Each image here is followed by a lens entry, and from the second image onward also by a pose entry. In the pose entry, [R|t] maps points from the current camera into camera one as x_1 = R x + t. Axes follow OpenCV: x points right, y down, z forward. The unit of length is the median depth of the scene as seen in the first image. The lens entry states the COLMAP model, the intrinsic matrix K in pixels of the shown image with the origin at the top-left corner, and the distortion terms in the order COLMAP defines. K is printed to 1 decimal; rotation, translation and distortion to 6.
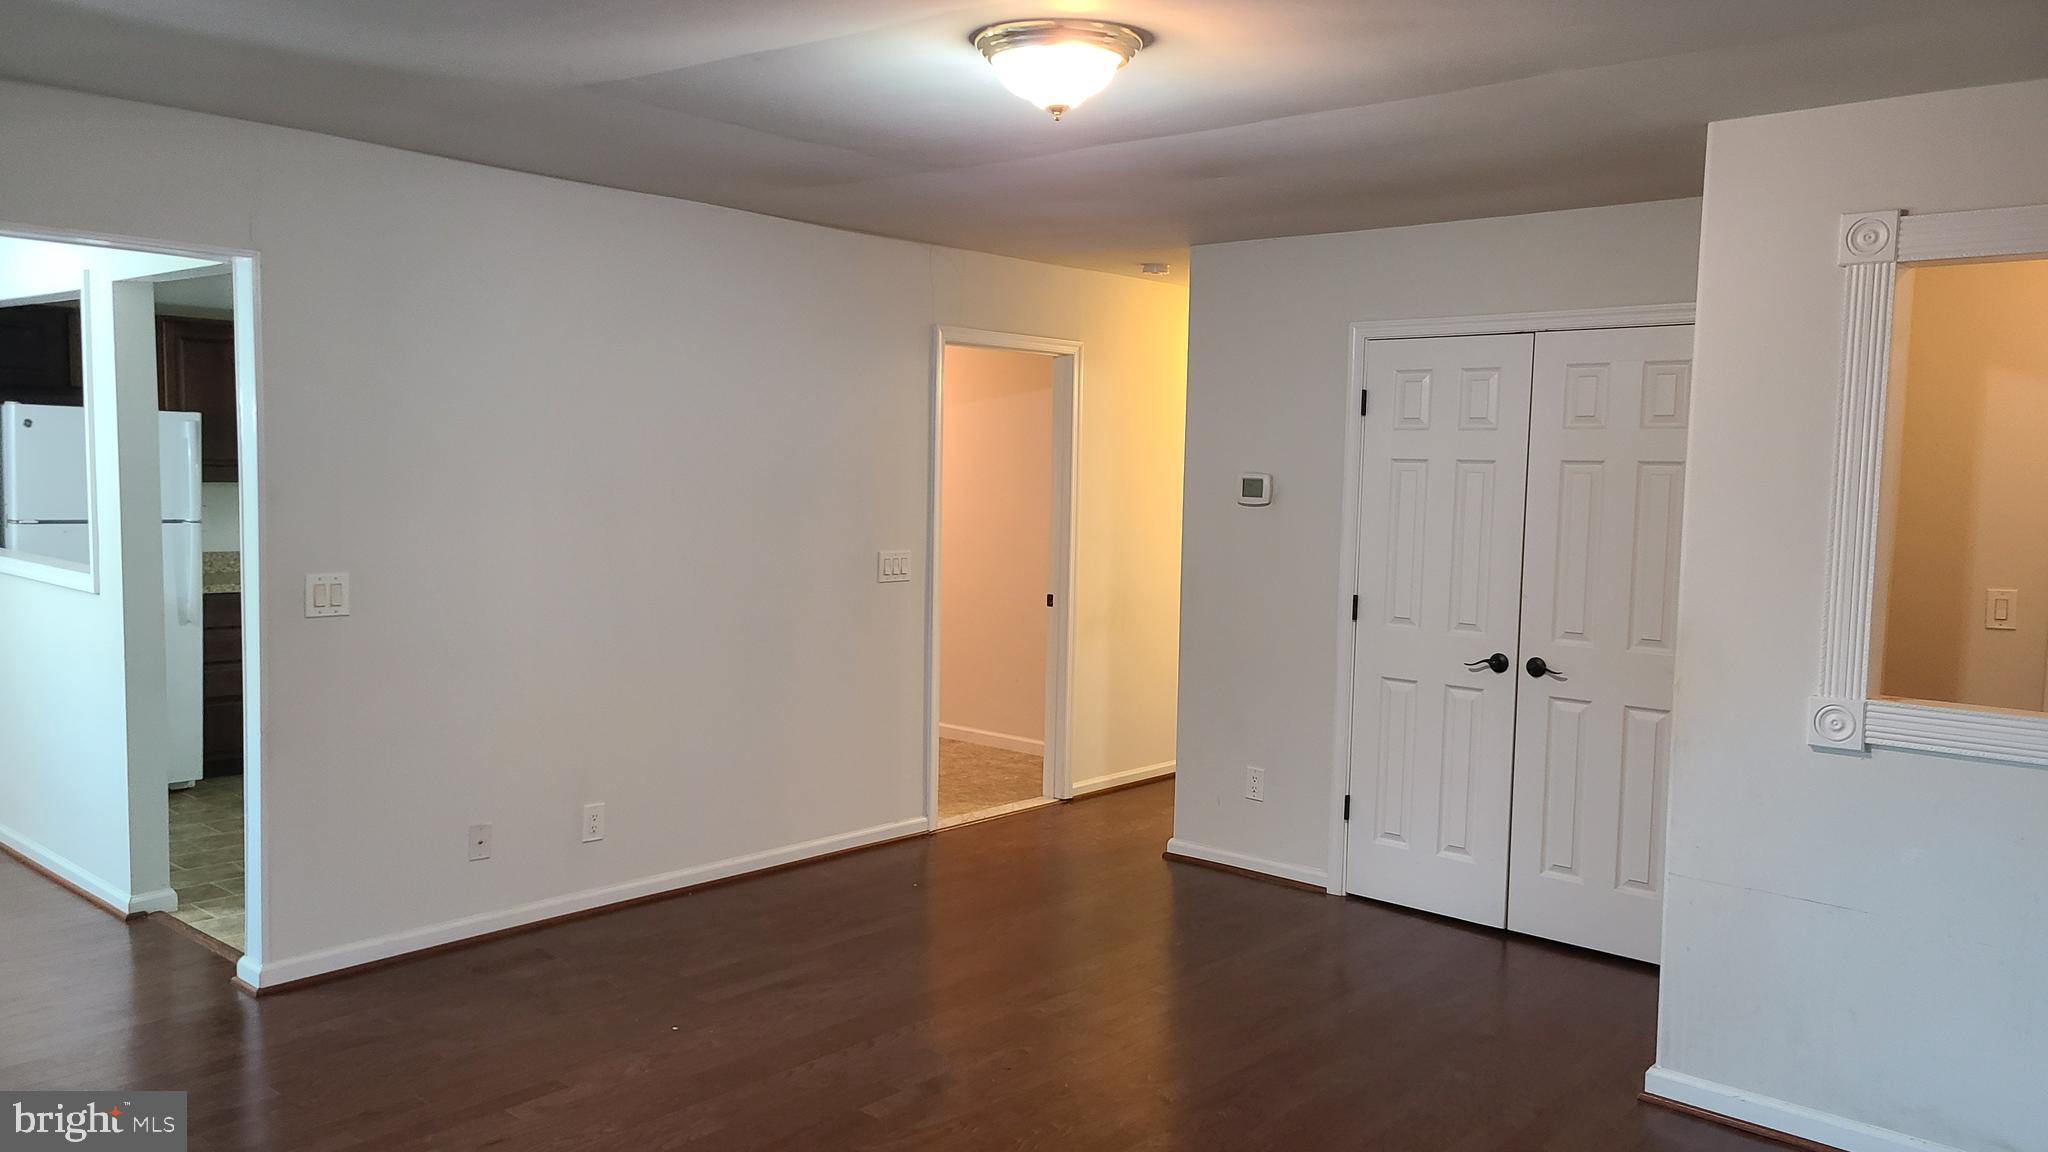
lens RADIAL K [[1516.9, 0, 1021.7], [0, 1516.9, 582.1], [0, 0, 1]] dist [0.060221, -0.042961]
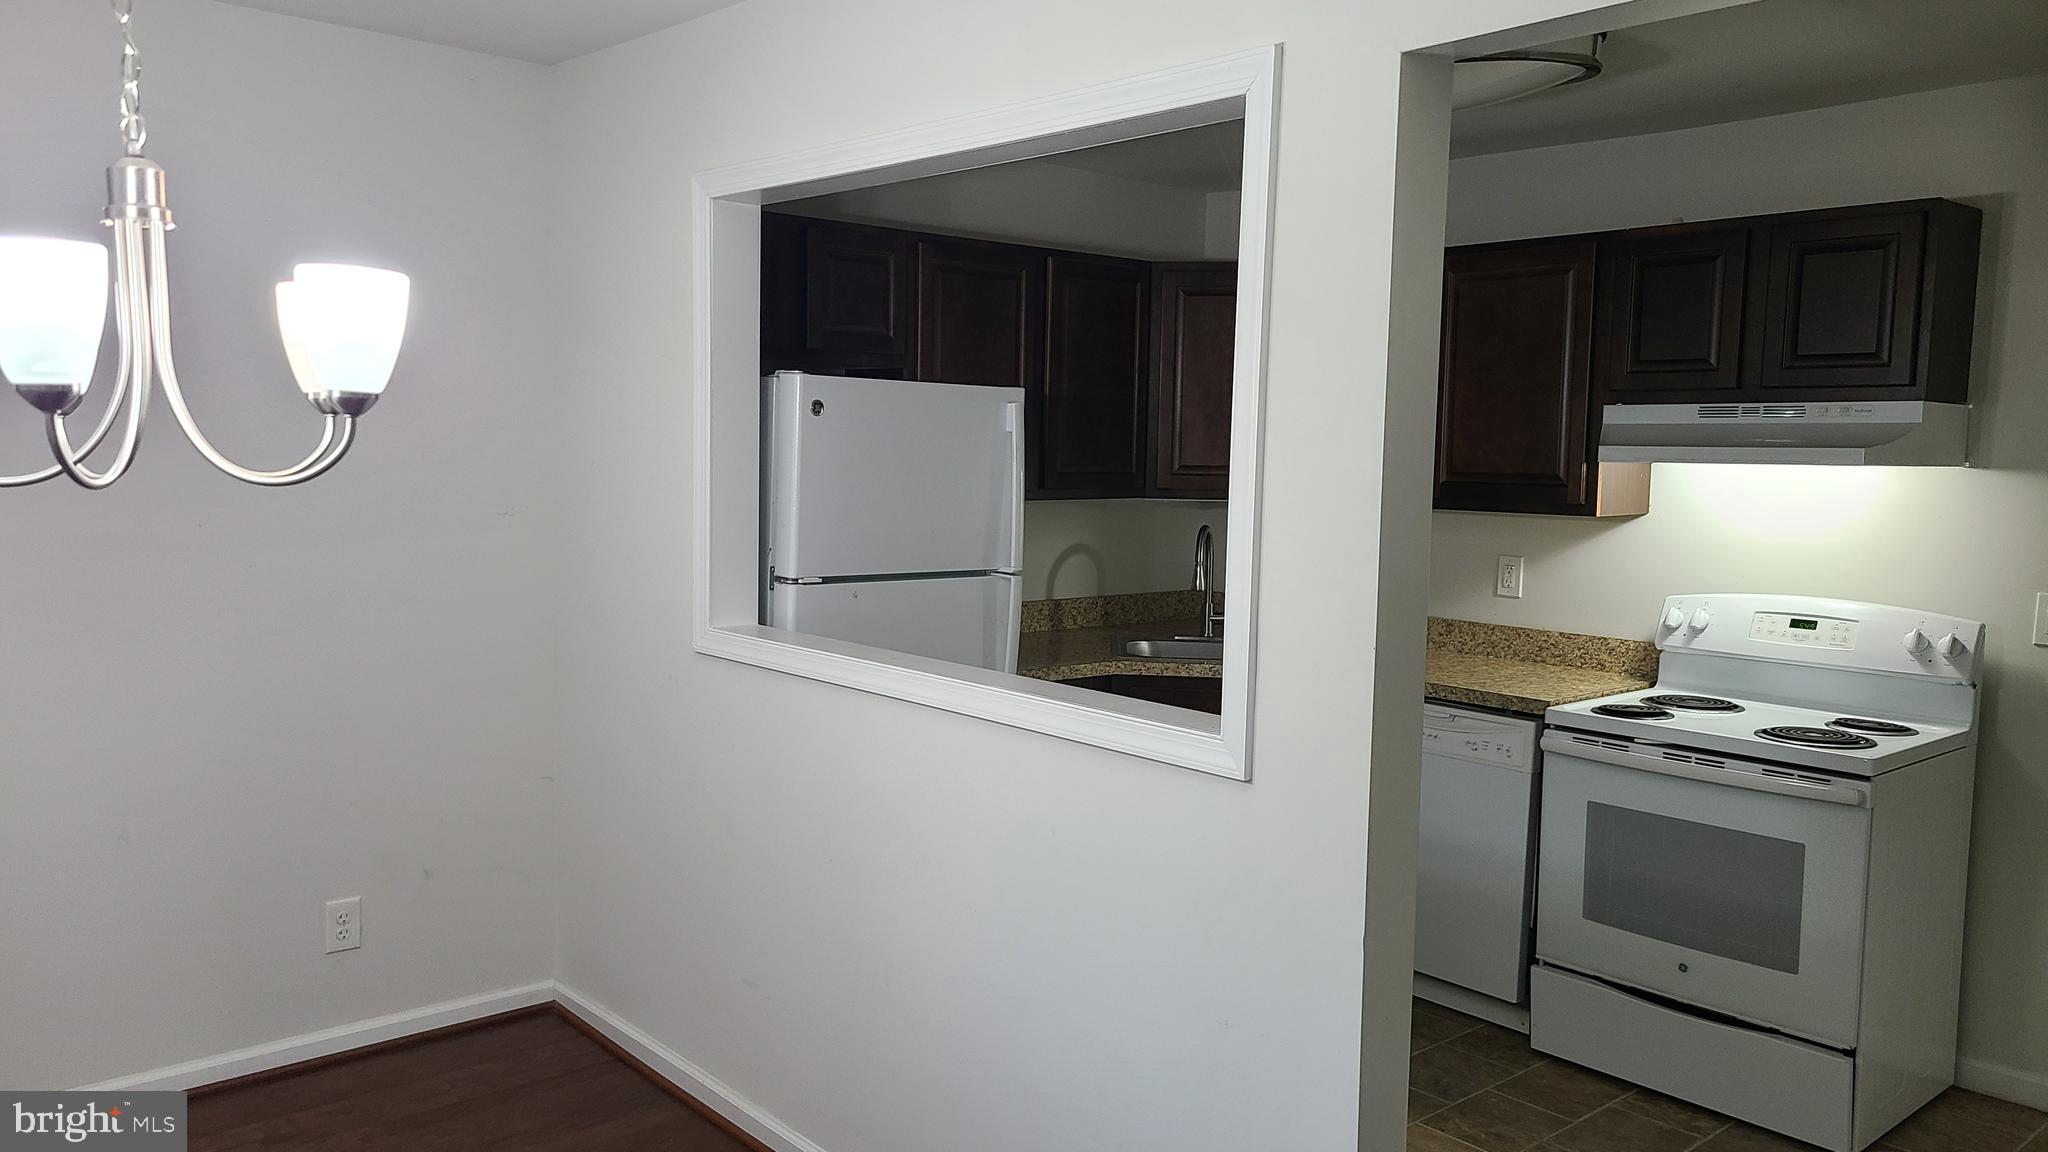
lens RADIAL K [[1522.4, 0, 985.9], [0, 1522.4, 581.3], [0, 0, 1]] dist [0.060265, -0.034341]
pose [[0.990242, 0.006912, -0.139189, -0.466003], [-0.005905, 0.999953, 0.007649, -0.040039], [0.139236, -0.006752, 0.990236, 0.416168]]
